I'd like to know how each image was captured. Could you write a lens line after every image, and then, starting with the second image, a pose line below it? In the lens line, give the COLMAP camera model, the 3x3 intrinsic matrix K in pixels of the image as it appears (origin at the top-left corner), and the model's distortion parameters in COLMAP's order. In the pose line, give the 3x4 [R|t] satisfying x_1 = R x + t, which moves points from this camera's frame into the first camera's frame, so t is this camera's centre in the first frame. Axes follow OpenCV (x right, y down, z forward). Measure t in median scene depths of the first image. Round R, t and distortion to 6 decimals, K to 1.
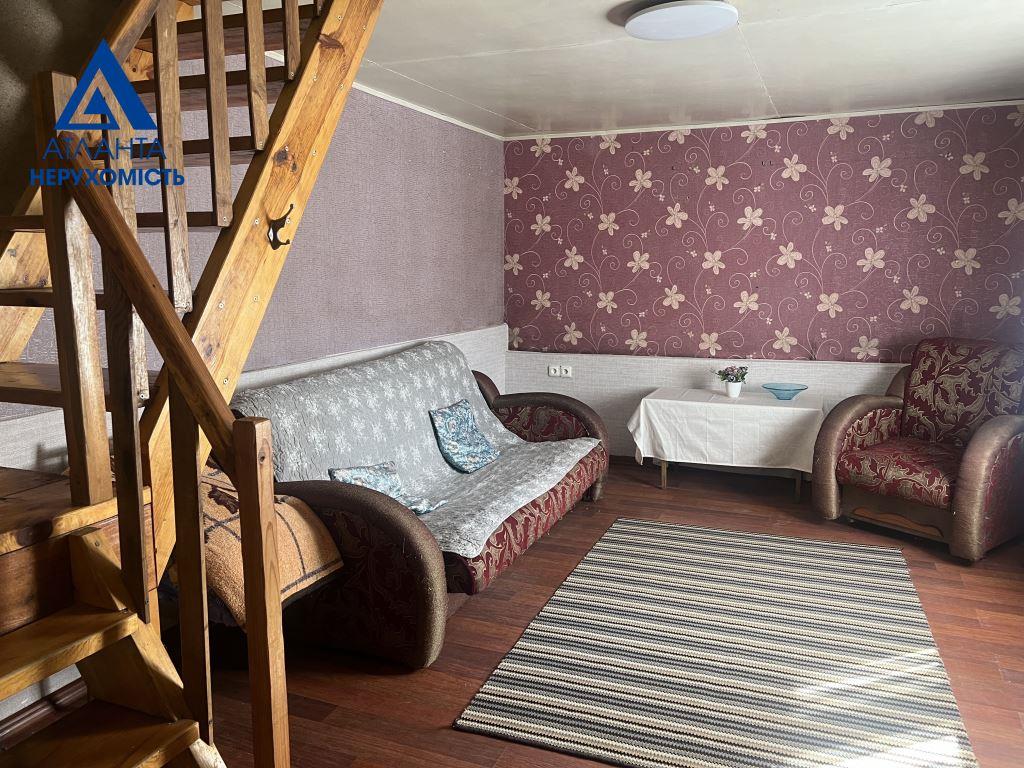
lens RADIAL K [[767.0, 0, 517.1], [0, 767.0, 379.8], [0, 0, 1]] dist [0.051476, -0.060951]
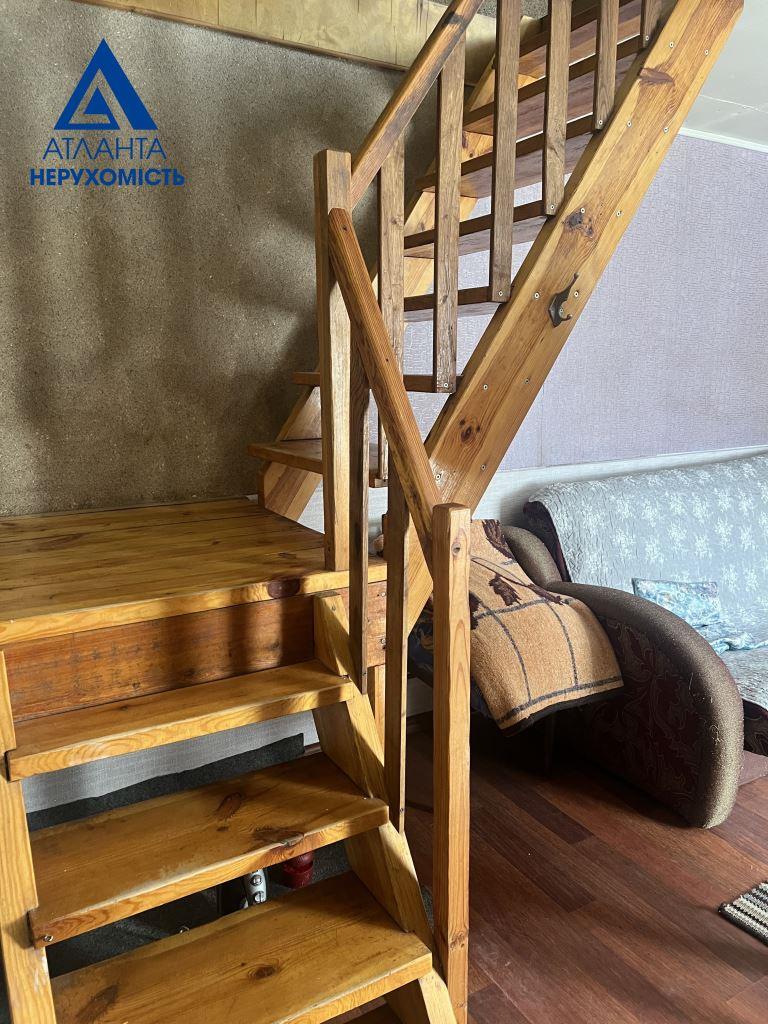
lens RADIAL K [[767.0, 0, 379.1], [0, 767.0, 517.5], [0, 0, 1]] dist [0.051476, -0.060951]
pose [[0.791908, 0.118126, -0.599106, 0.073146], [-0.089298, 0.992966, 0.077748, 0.001171], [0.604076, -0.008070, 0.796886, 0.124689]]
